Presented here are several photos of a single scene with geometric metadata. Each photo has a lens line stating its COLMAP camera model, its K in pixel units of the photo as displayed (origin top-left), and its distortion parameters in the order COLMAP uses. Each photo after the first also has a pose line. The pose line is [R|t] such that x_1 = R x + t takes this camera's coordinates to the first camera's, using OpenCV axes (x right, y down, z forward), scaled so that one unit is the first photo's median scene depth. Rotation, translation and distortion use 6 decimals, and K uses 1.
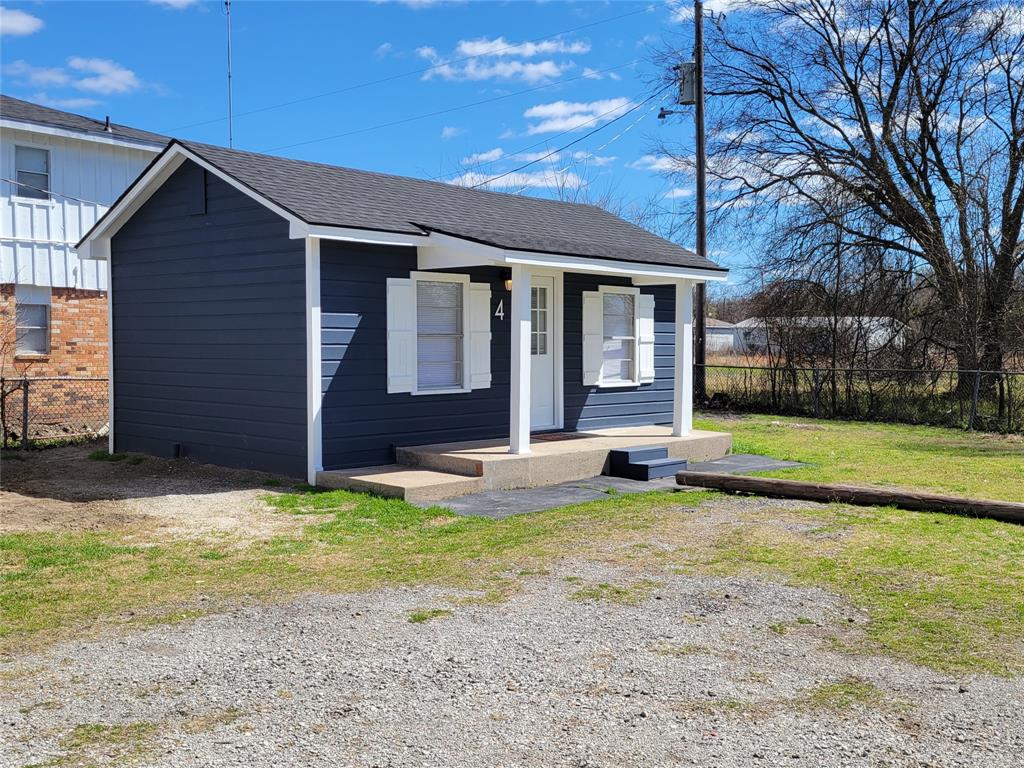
lens RADIAL K [[1047.5, 0, 520.6], [0, 1047.5, 385.0], [0, 0, 1]] dist [0.058935, -0.000279]
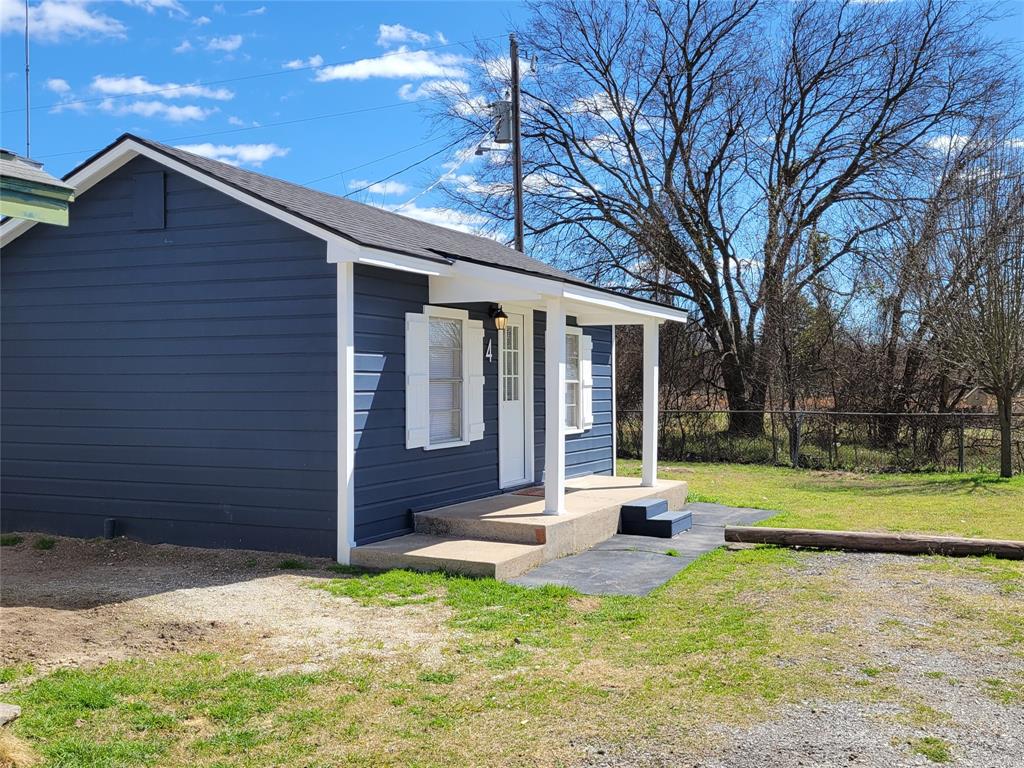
lens RADIAL K [[1053.2, 0, 512.0], [0, 1053.2, 384.0], [0, 0, 1]] dist [0.057699, -0.000255]
pose [[0.952042, -0.004190, 0.305938, -0.289451], [0.016313, 0.999179, -0.037081, -0.010938], [-0.305531, 0.040293, 0.951329, 0.157841]]
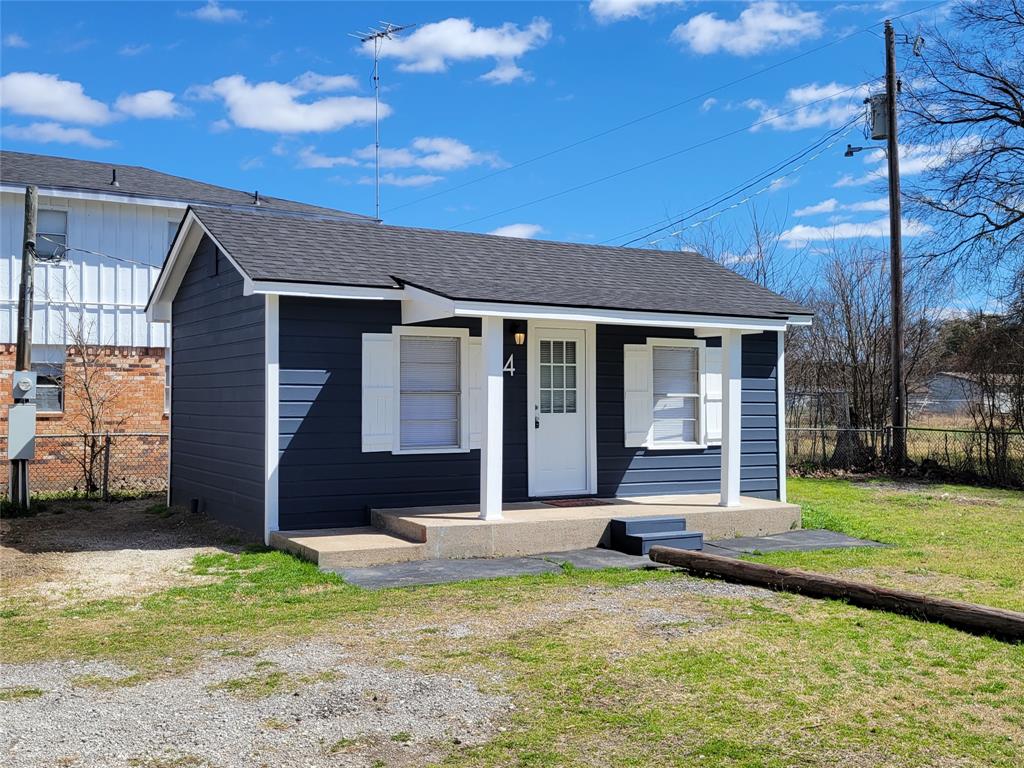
lens RADIAL K [[1053.2, 0, 512.0], [0, 1053.2, 384.0], [0, 0, 1]] dist [0.057699, -0.000255]
pose [[0.952701, -0.004828, -0.303870, 0.285252], [-0.012798, 0.998350, -0.055987, -0.002086], [0.303639, 0.057227, 0.951067, 0.108475]]
